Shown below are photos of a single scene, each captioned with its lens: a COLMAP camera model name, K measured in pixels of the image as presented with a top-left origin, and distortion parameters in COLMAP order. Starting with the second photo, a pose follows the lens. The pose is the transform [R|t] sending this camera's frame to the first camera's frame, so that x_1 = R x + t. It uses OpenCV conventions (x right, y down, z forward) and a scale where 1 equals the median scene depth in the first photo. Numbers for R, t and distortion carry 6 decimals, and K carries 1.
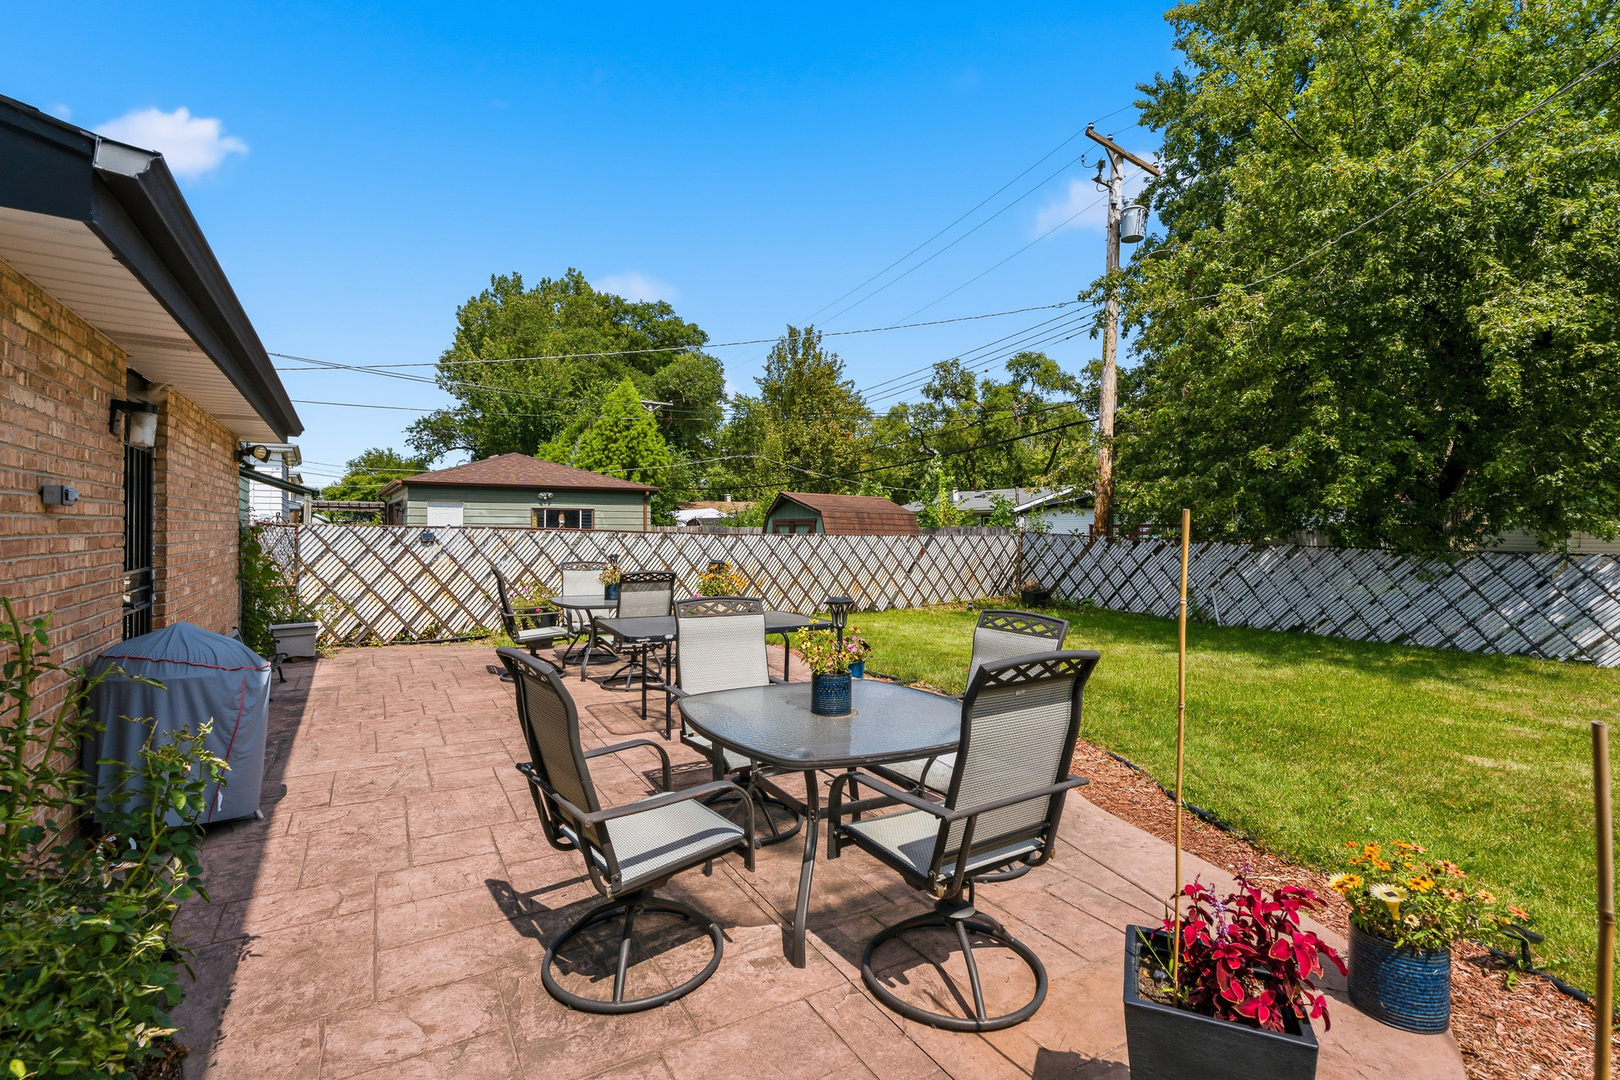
lens RADIAL K [[733.4, 0, 810.7], [0, 733.4, 524.2], [0, 0, 1]] dist [-0.005080, -0.000216]
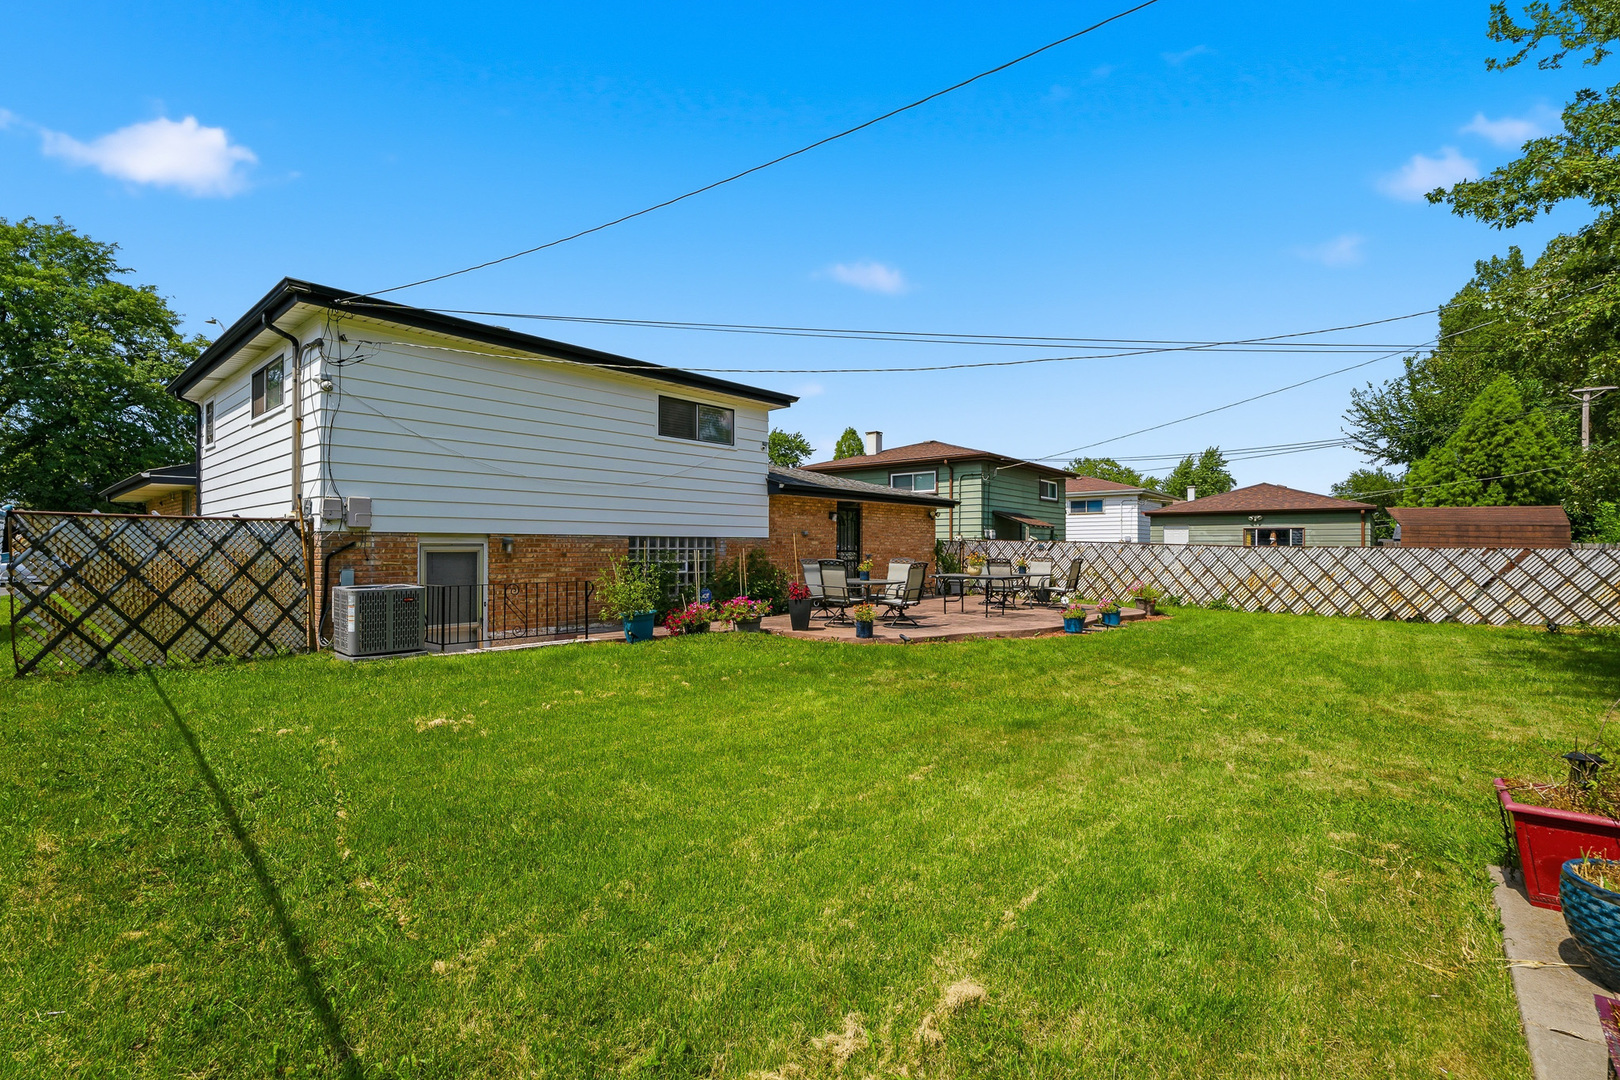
lens RADIAL K [[712.6, 0, 810.0], [0, 712.6, 540.0], [0, 0, 1]] dist [0.003005, 0.000563]
pose [[0.299200, -0.011731, -0.954118, 0.701538], [0.001795, 0.999930, -0.011731, 0.013060], [0.954189, 0.001798, 0.299200, -0.100802]]
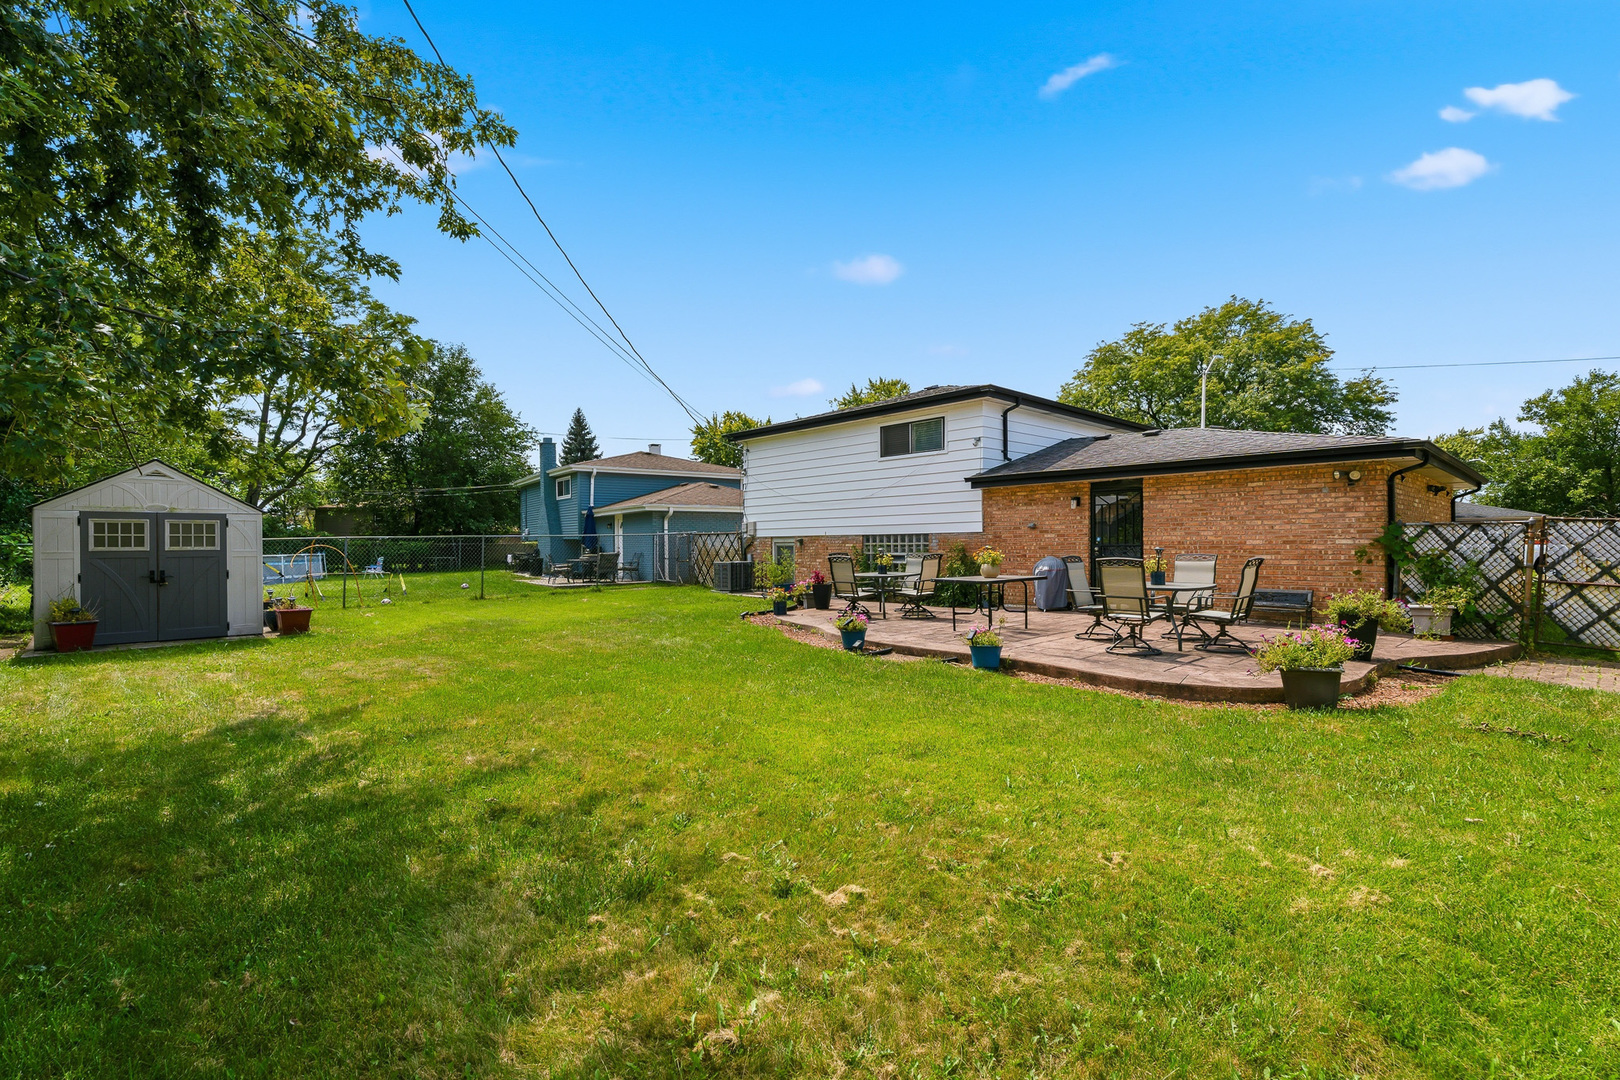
lens RADIAL K [[736.1, 0, 805.7], [0, 736.1, 546.8], [0, 0, 1]] dist [-0.002334, 0.001252]
pose [[-0.978601, 0.007945, -0.205613, 0.249370], [0.007817, 0.999968, 0.001438, 0.015018], [0.205618, -0.000200, -0.978632, 0.954146]]
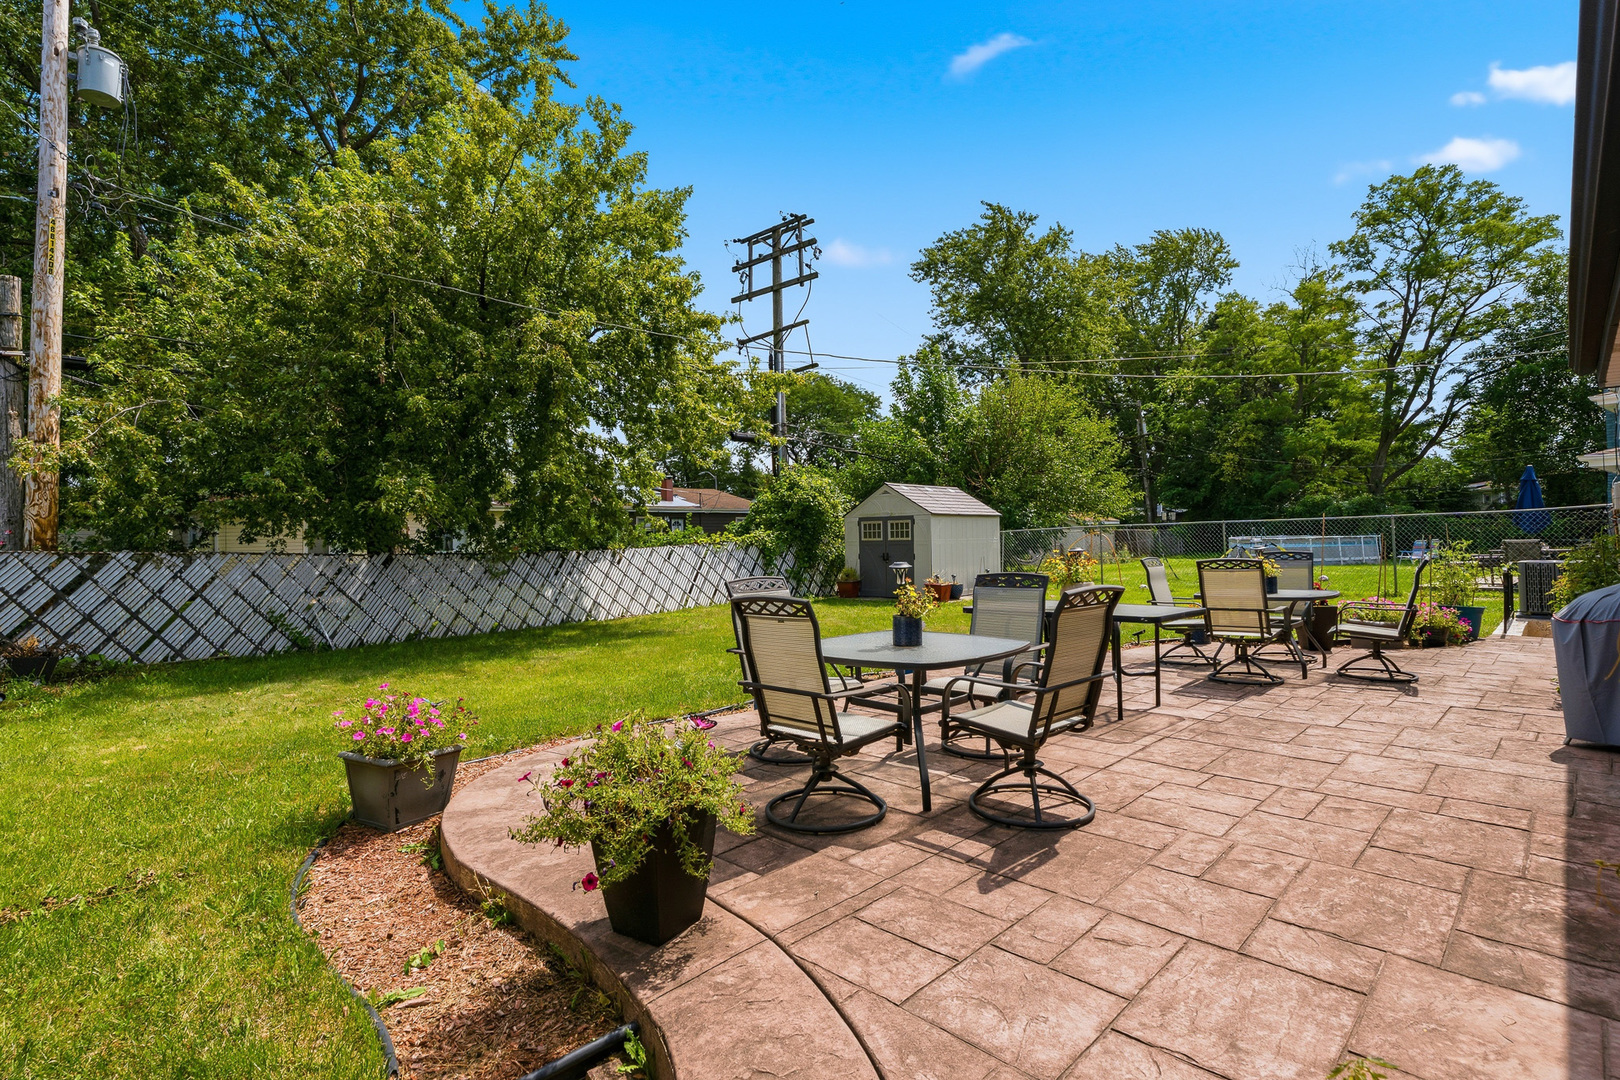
lens RADIAL K [[736.1, 0, 805.7], [0, 736.1, 546.8], [0, 0, 1]] dist [-0.002334, 0.001252]
pose [[-0.270866, -0.006333, 0.962596, -0.343564], [0.012243, 0.999875, 0.010024, 0.012007], [-0.962539, 0.014500, -0.270755, 0.563140]]
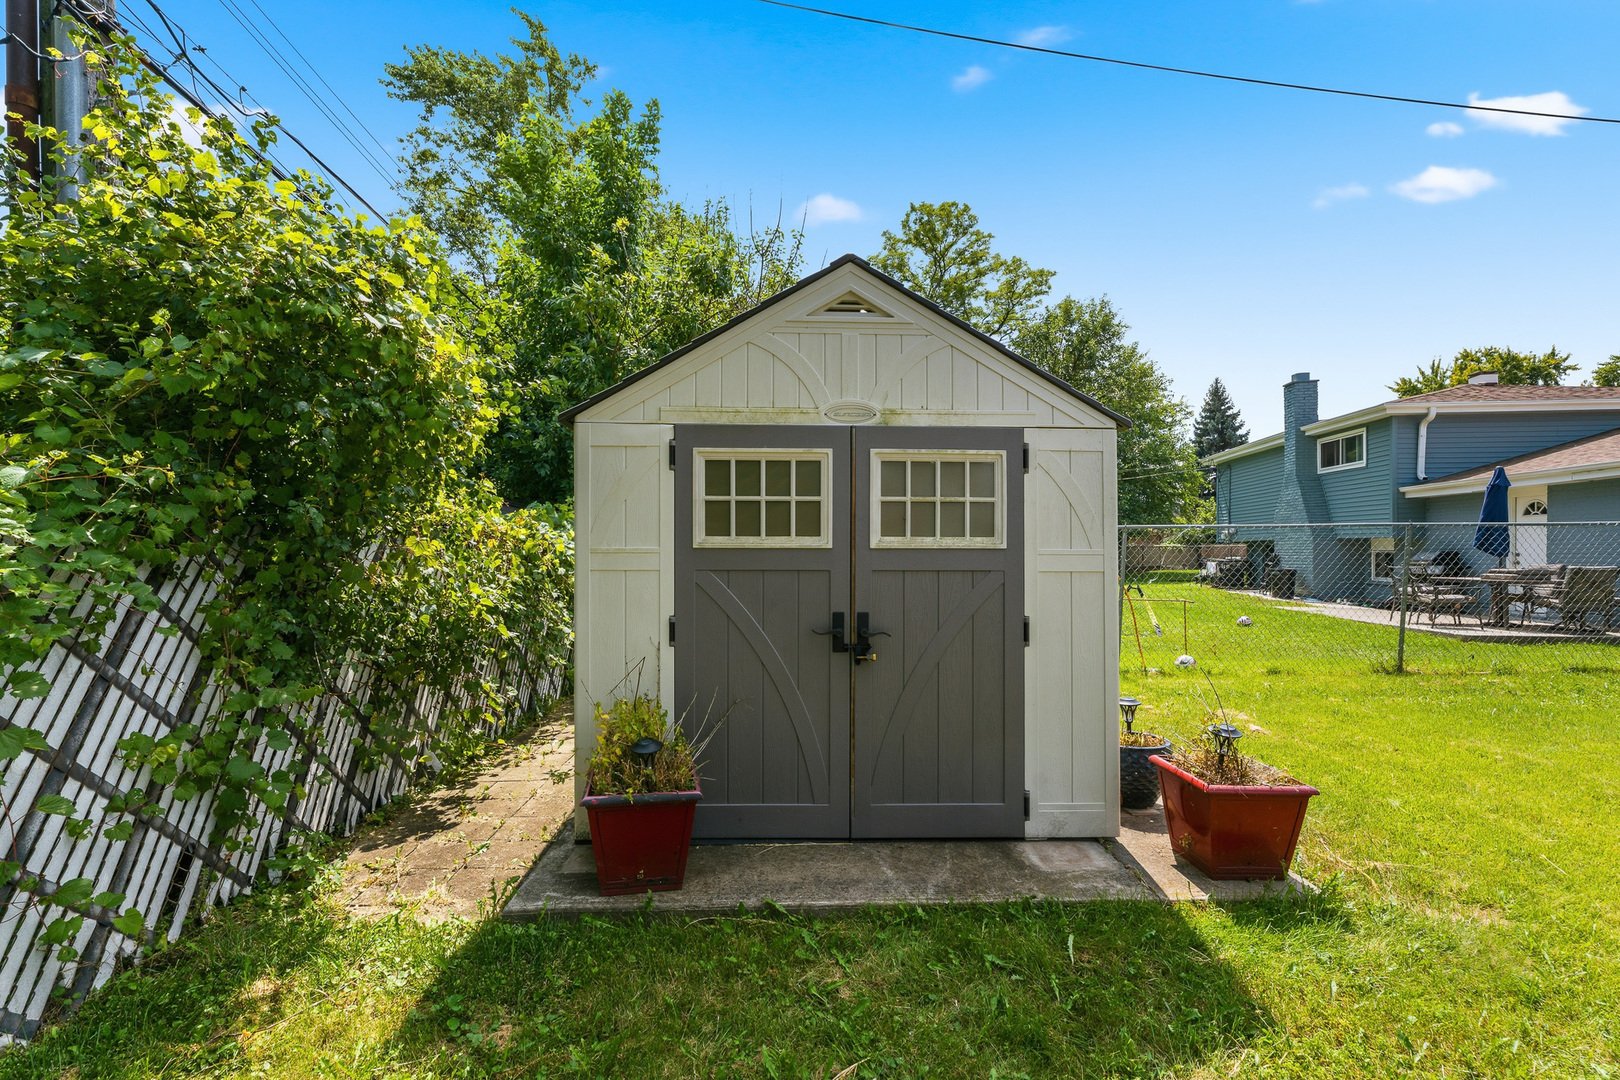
lens RADIAL K [[736.1, 0, 805.7], [0, 736.1, 546.8], [0, 0, 1]] dist [-0.002334, 0.001252]
pose [[-0.868147, 0.002149, 0.496302, 0.614105], [-0.003155, 0.999947, -0.009849, 0.016568], [-0.496297, -0.010116, -0.868094, 0.336419]]
